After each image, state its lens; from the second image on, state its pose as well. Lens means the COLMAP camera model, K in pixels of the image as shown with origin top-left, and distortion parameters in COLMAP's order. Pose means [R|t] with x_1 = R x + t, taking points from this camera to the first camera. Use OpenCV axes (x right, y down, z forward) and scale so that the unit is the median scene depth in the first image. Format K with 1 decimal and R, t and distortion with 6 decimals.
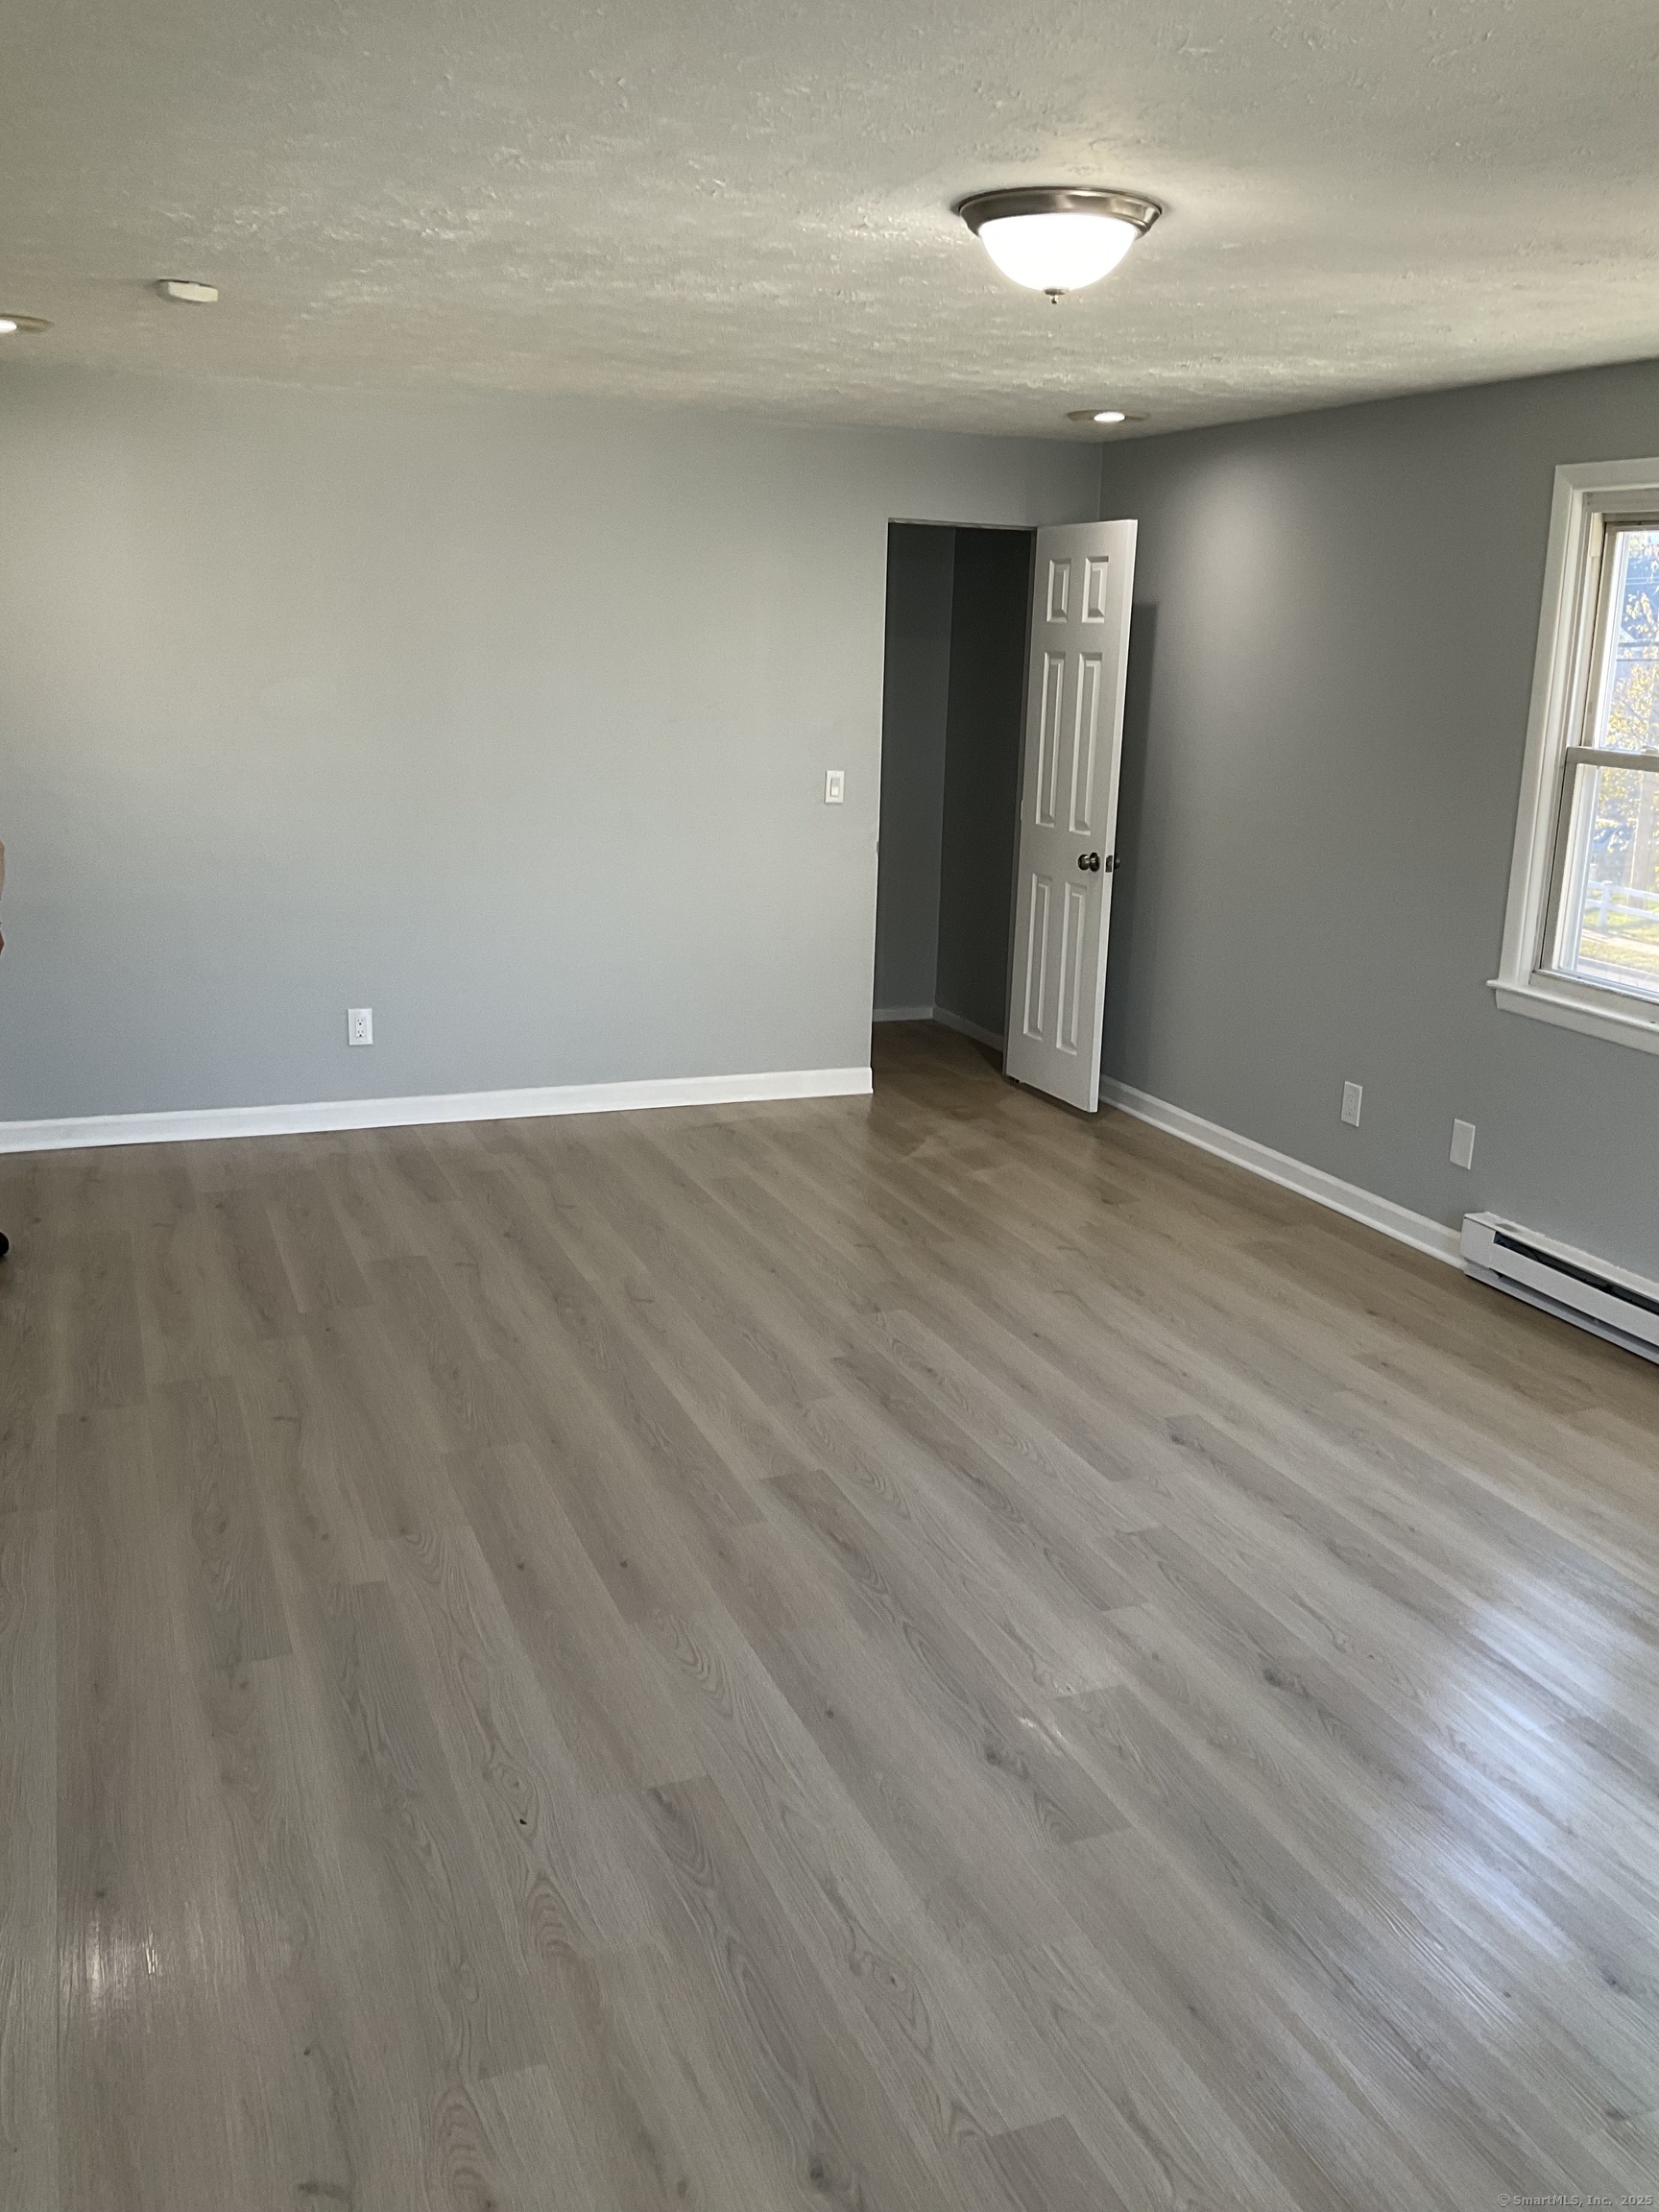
lens RADIAL K [[1835.1, 0, 822.9], [0, 1835.1, 1106.3], [0, 0, 1]] dist [-0.028679, -0.023741]
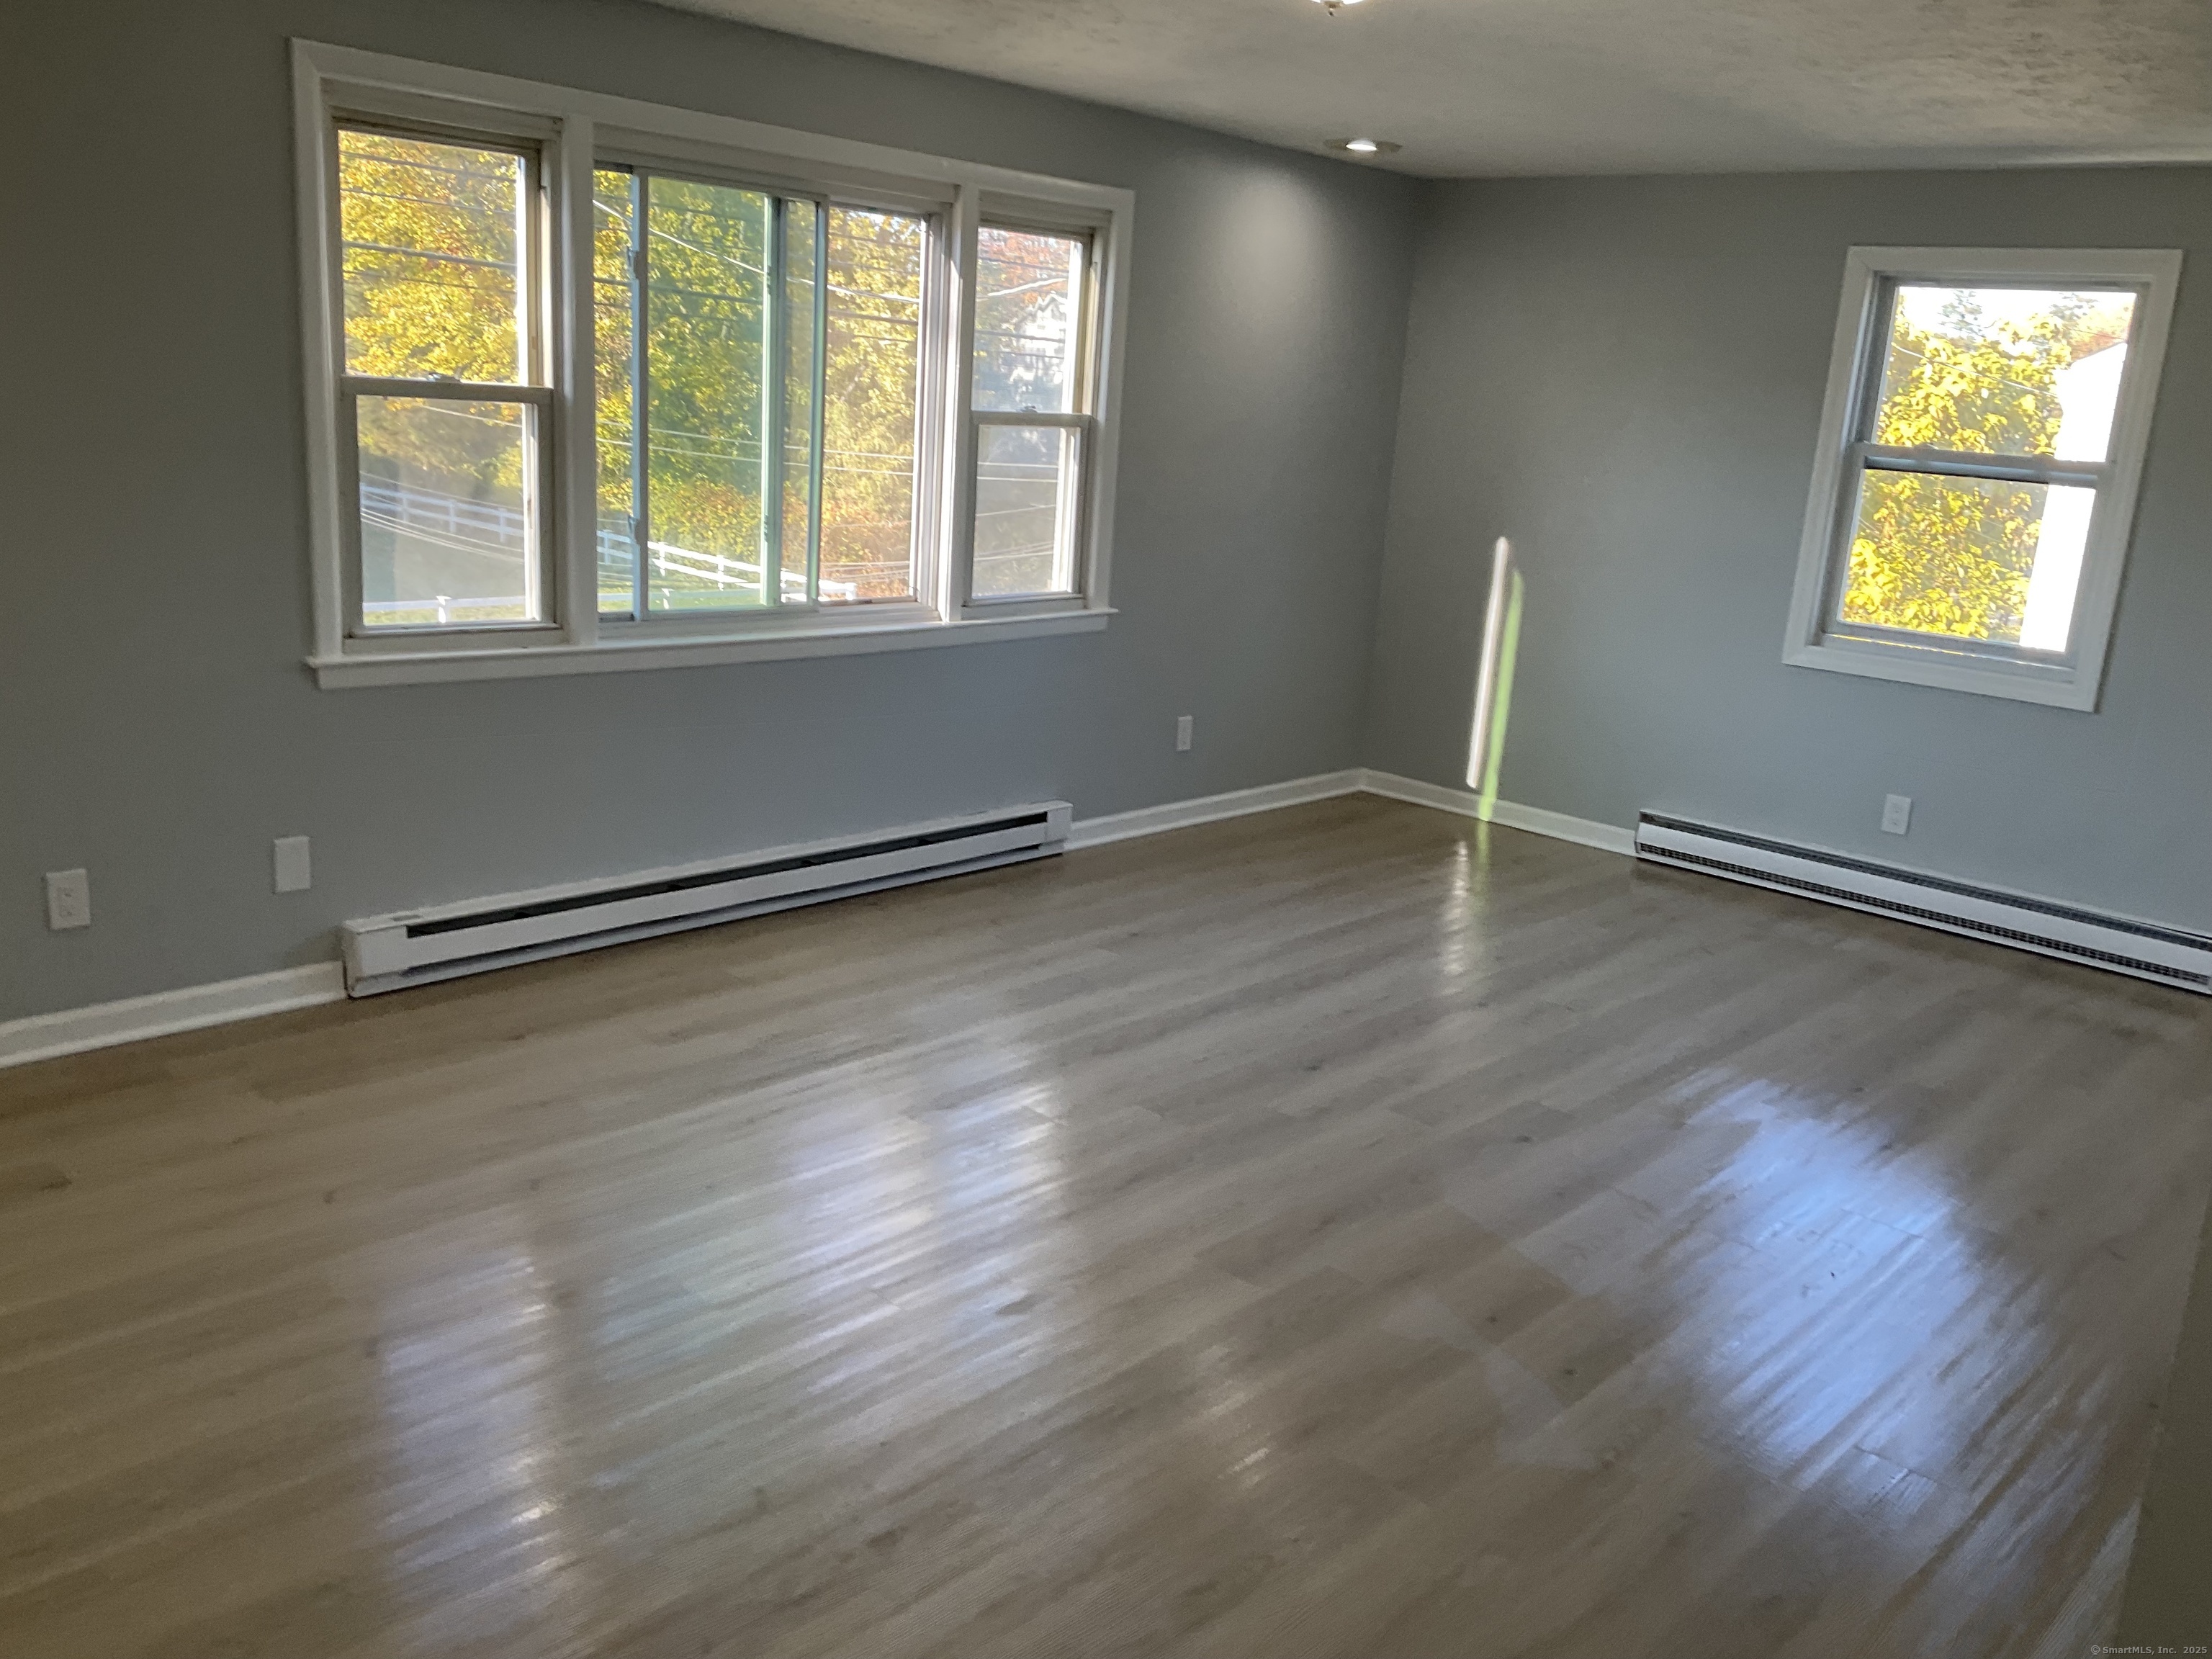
lens RADIAL K [[1835.1, 0, 1104.4], [0, 1835.1, 823.1], [0, 0, 1]] dist [-0.028679, -0.023741]
pose [[-0.436212, -0.264334, 0.860143, -0.544533], [0.149267, 0.921381, 0.358853, -0.251820], [-0.887377, 0.284927, -0.362462, 1.028869]]
